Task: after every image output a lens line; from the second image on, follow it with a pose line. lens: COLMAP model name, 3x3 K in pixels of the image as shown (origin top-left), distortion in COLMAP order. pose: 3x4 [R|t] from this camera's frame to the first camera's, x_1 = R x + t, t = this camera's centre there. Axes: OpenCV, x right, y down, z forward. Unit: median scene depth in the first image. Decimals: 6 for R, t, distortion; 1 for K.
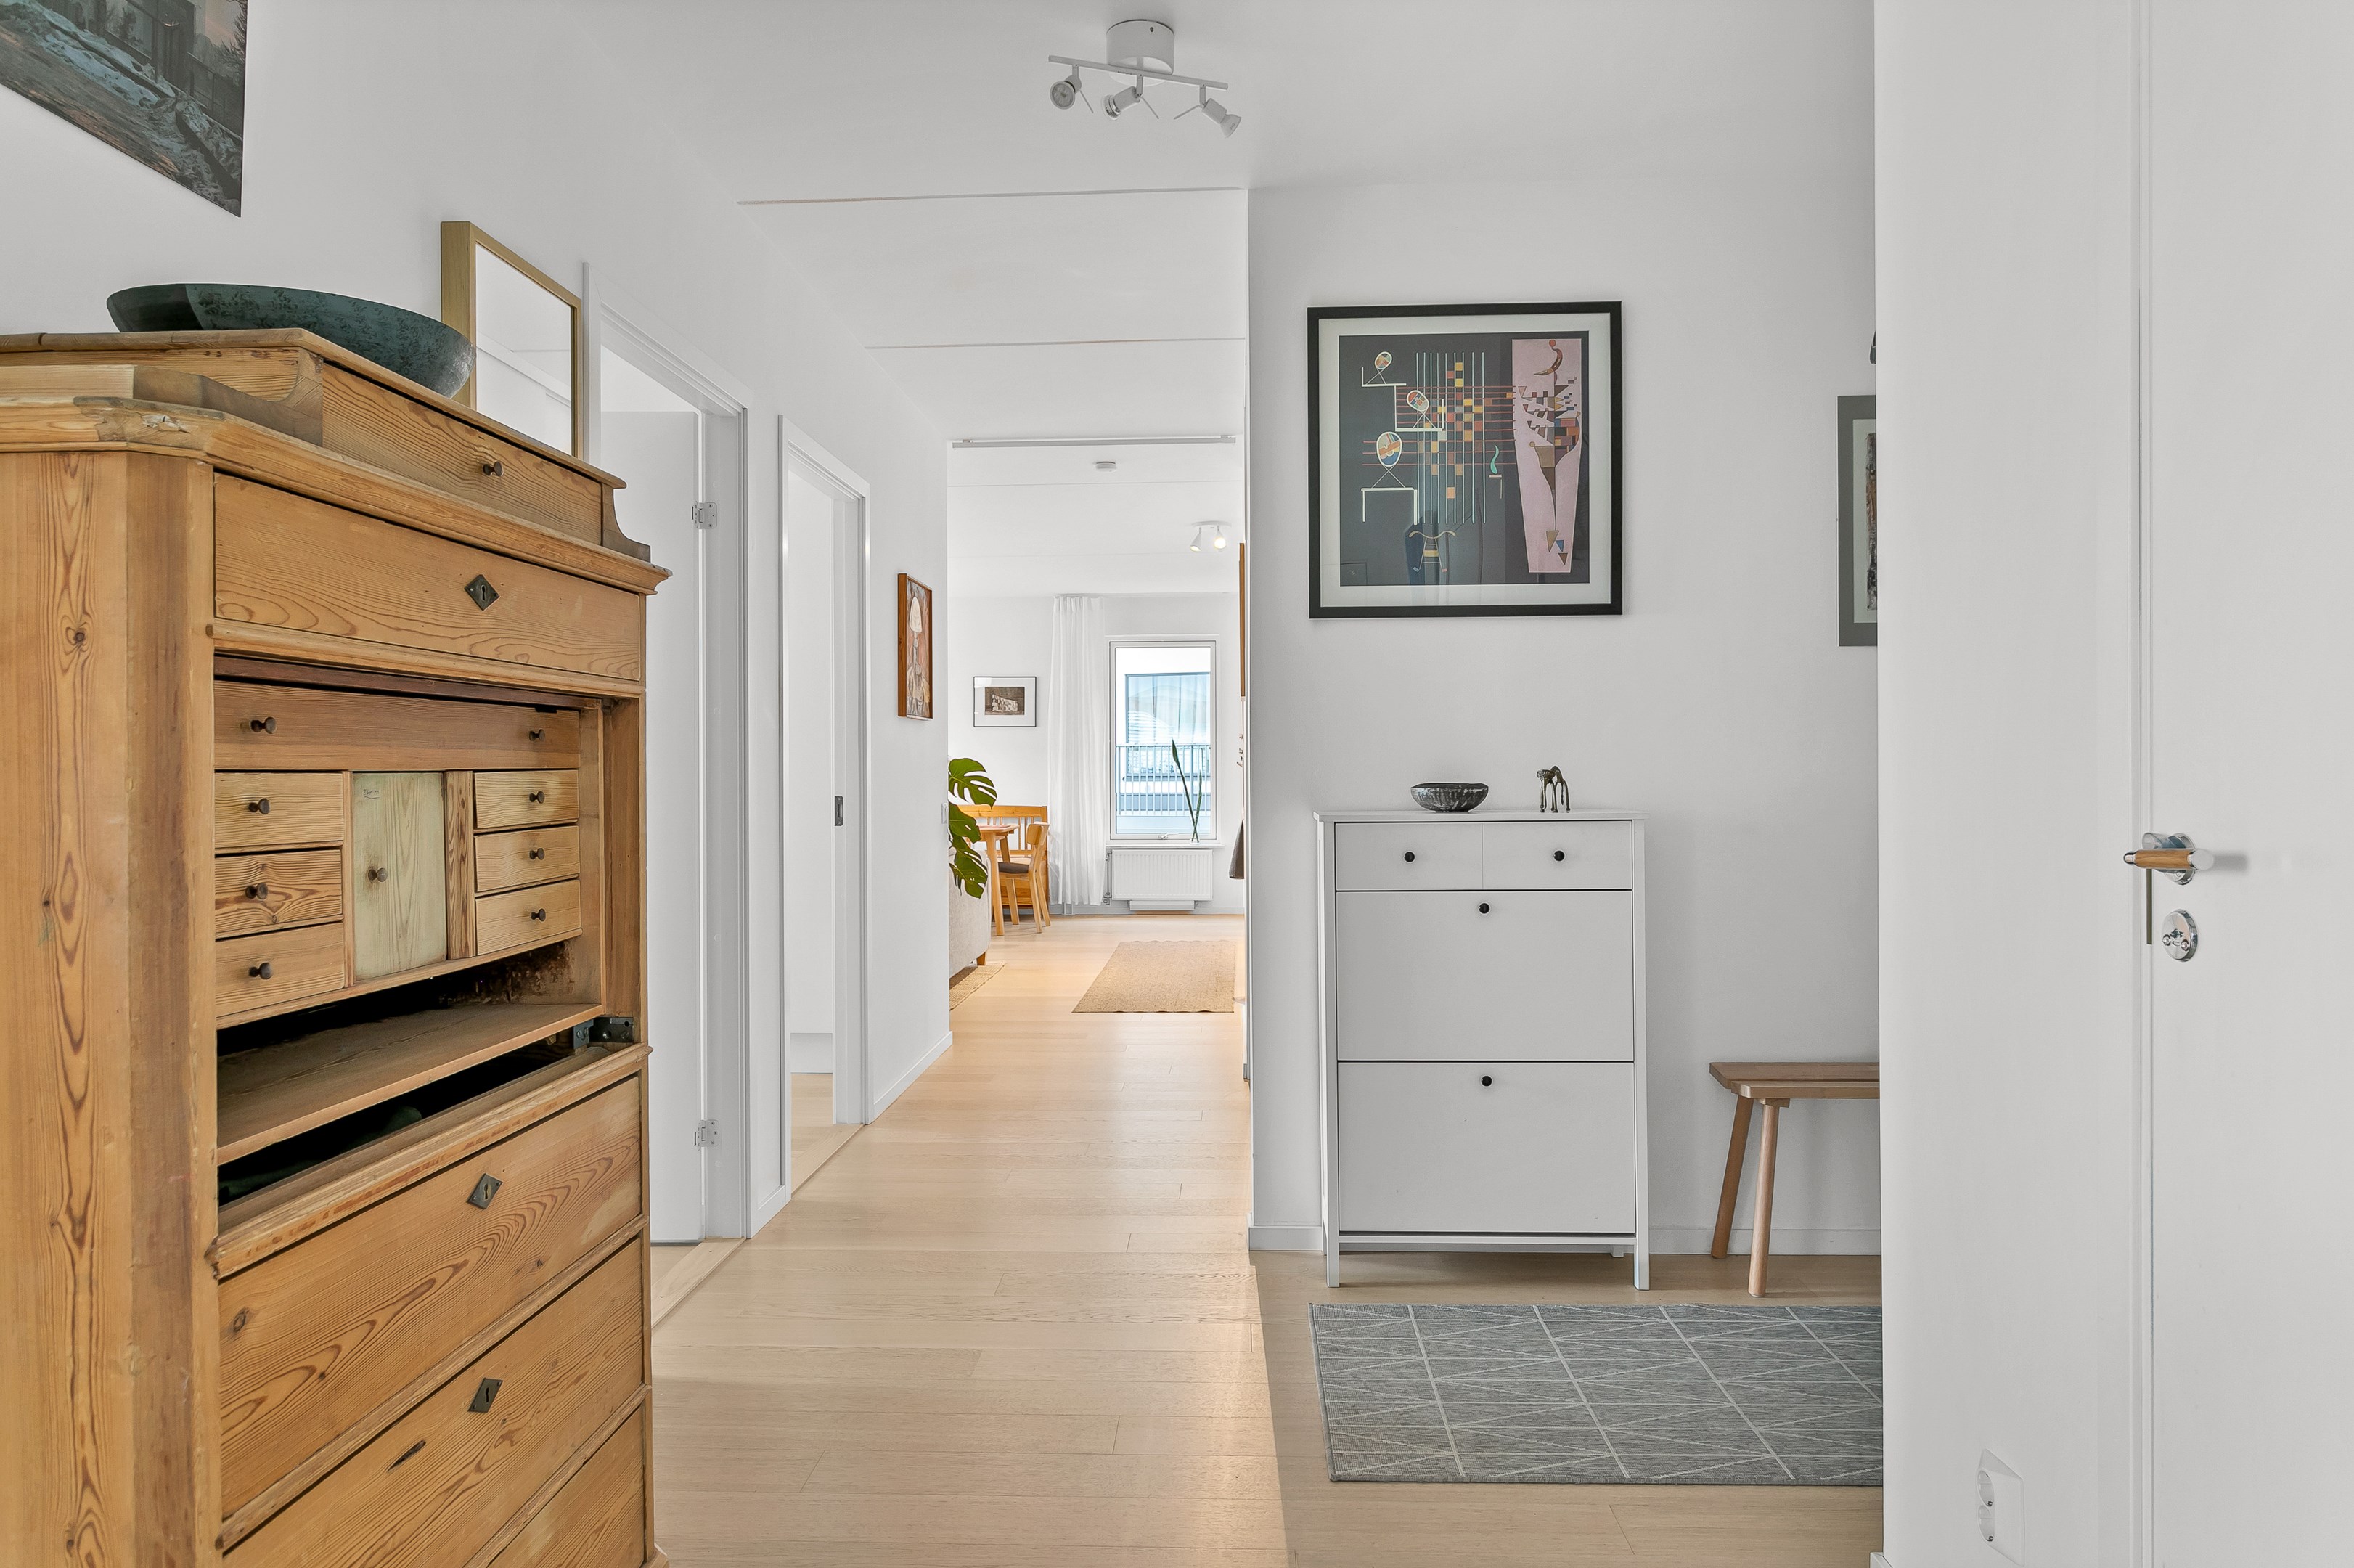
lens RADIAL K [[1434.3, 0, 1177.9], [0, 1434.3, 778.5], [0, 0, 1]] dist [-0.003575, 0.002143]
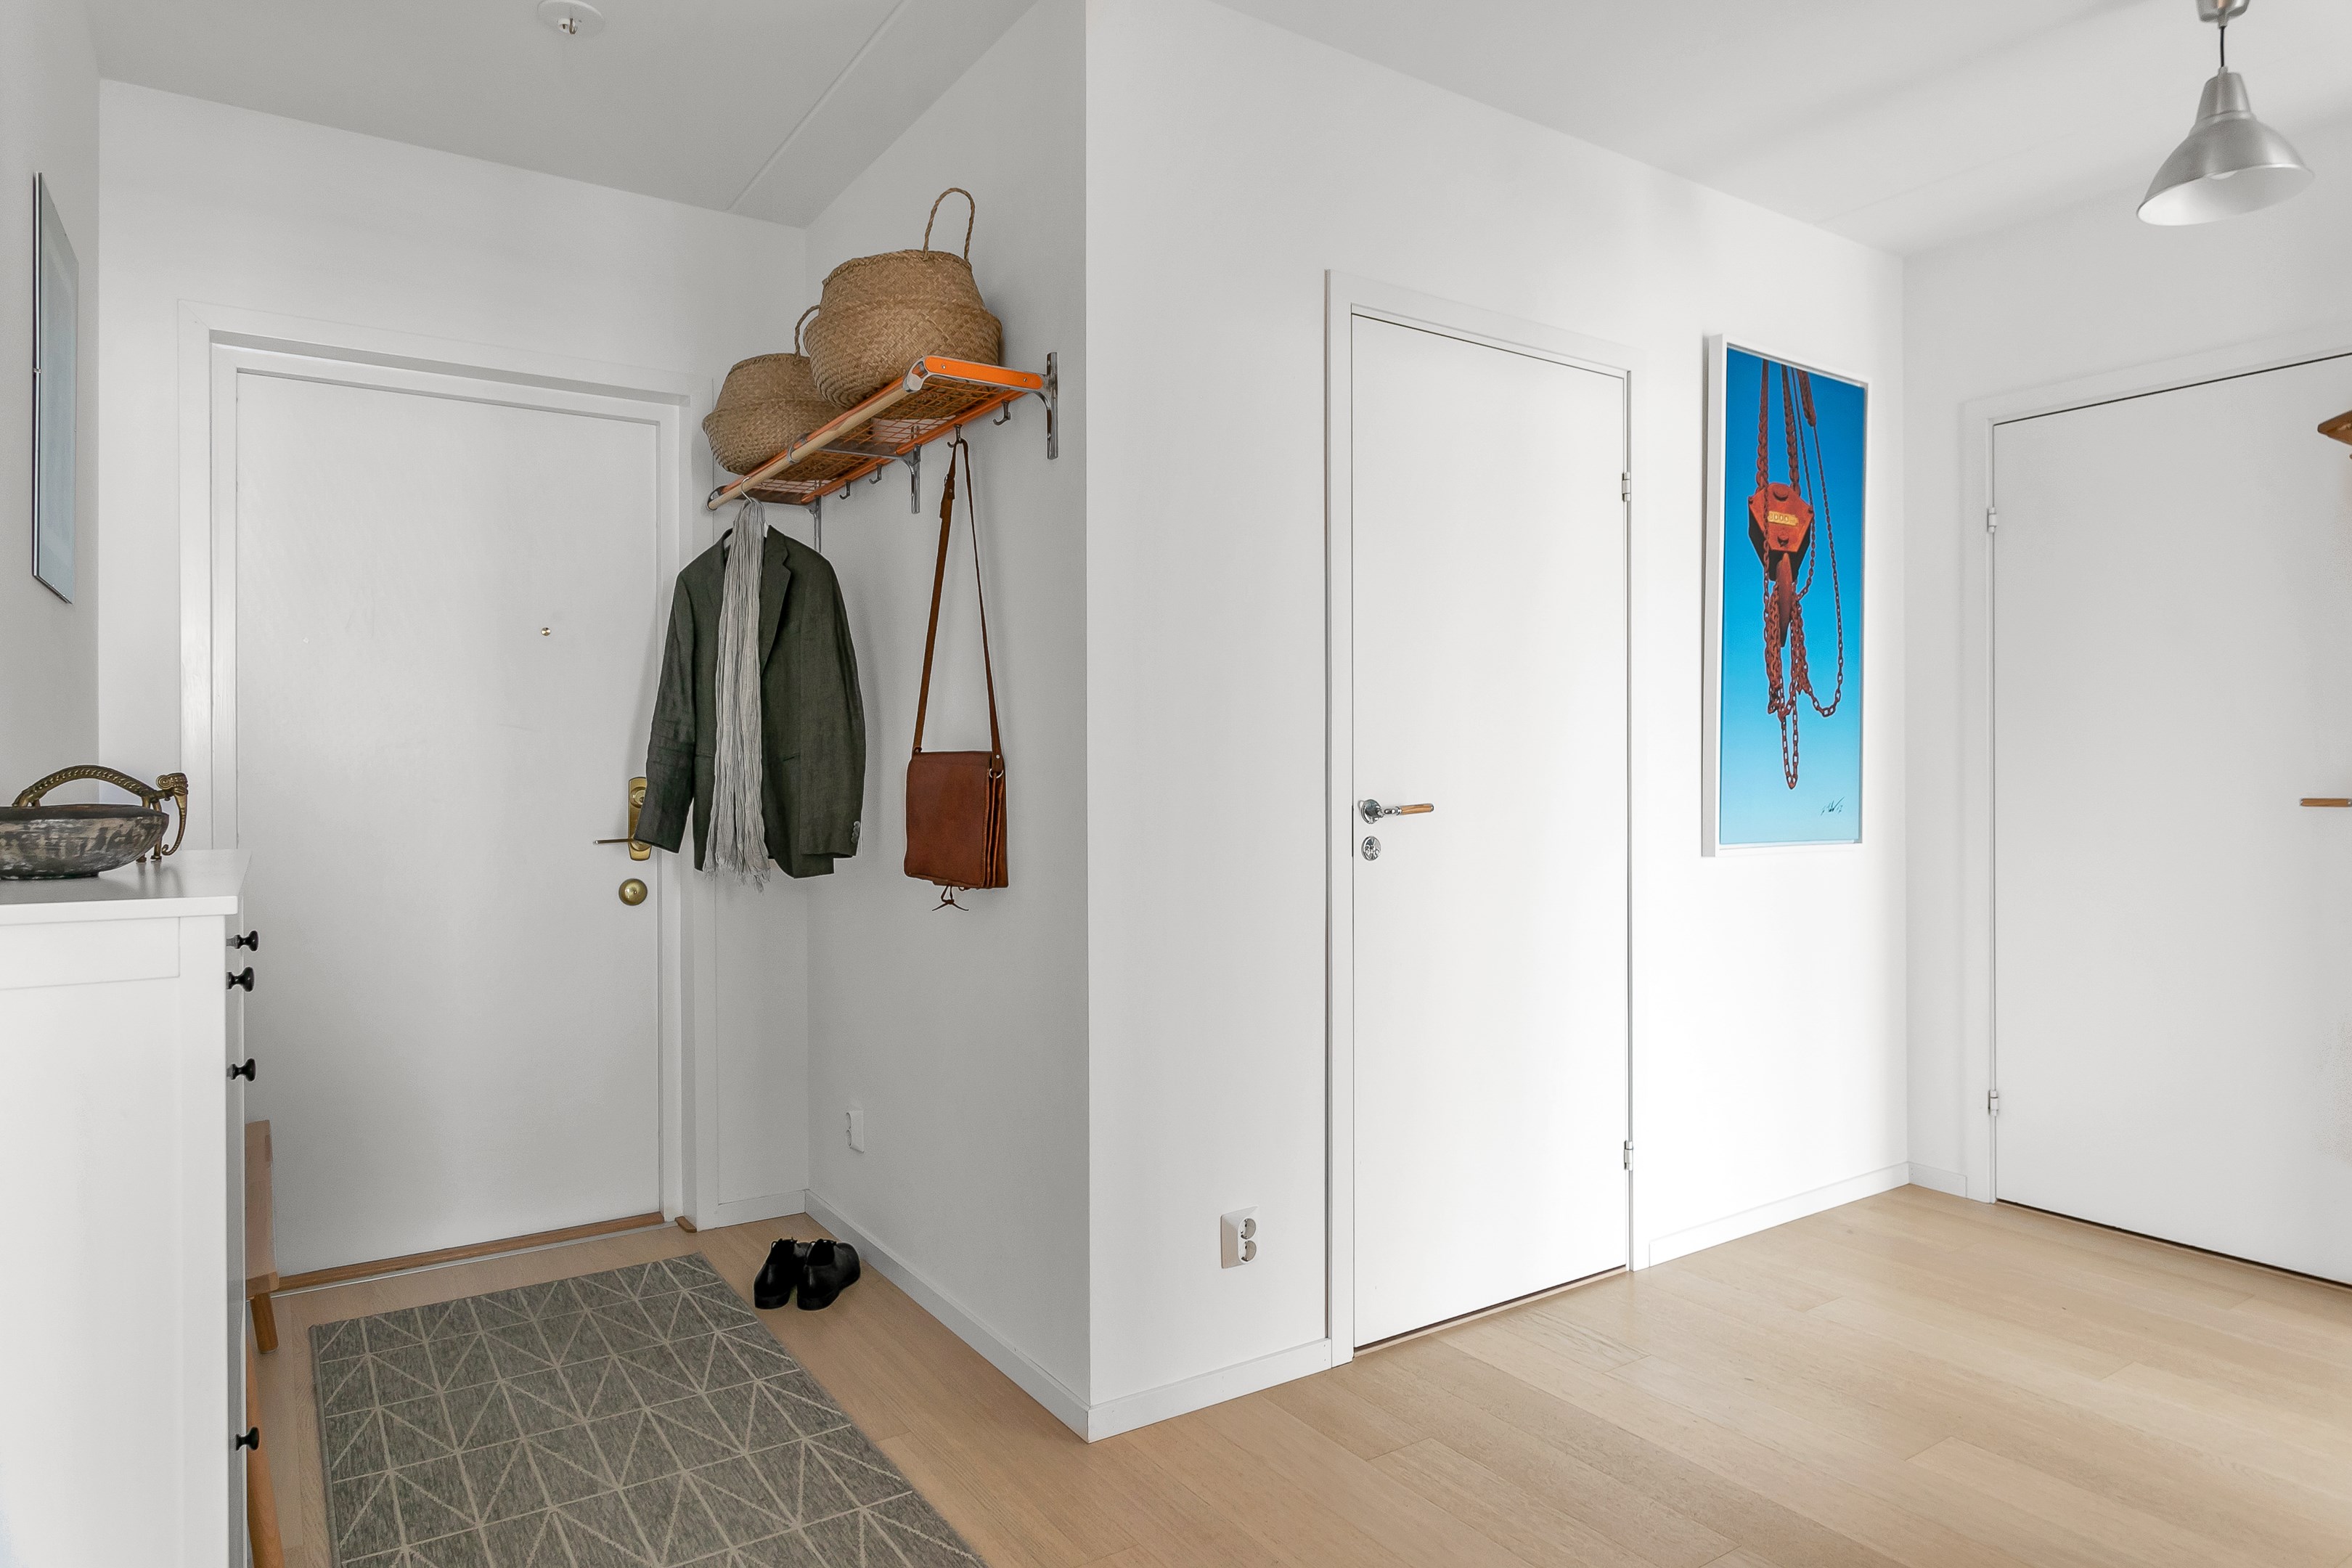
lens RADIAL K [[1378.6, 0, 1174.3], [0, 1378.6, 779.9], [0, 0, 1]] dist [-0.000474, -0.000036]
pose [[-0.588644, 0.001667, 0.808390, -0.263458], [0.005131, 0.999985, 0.001675, 0.001963], [-0.808376, 0.005134, -0.588644, 0.850574]]
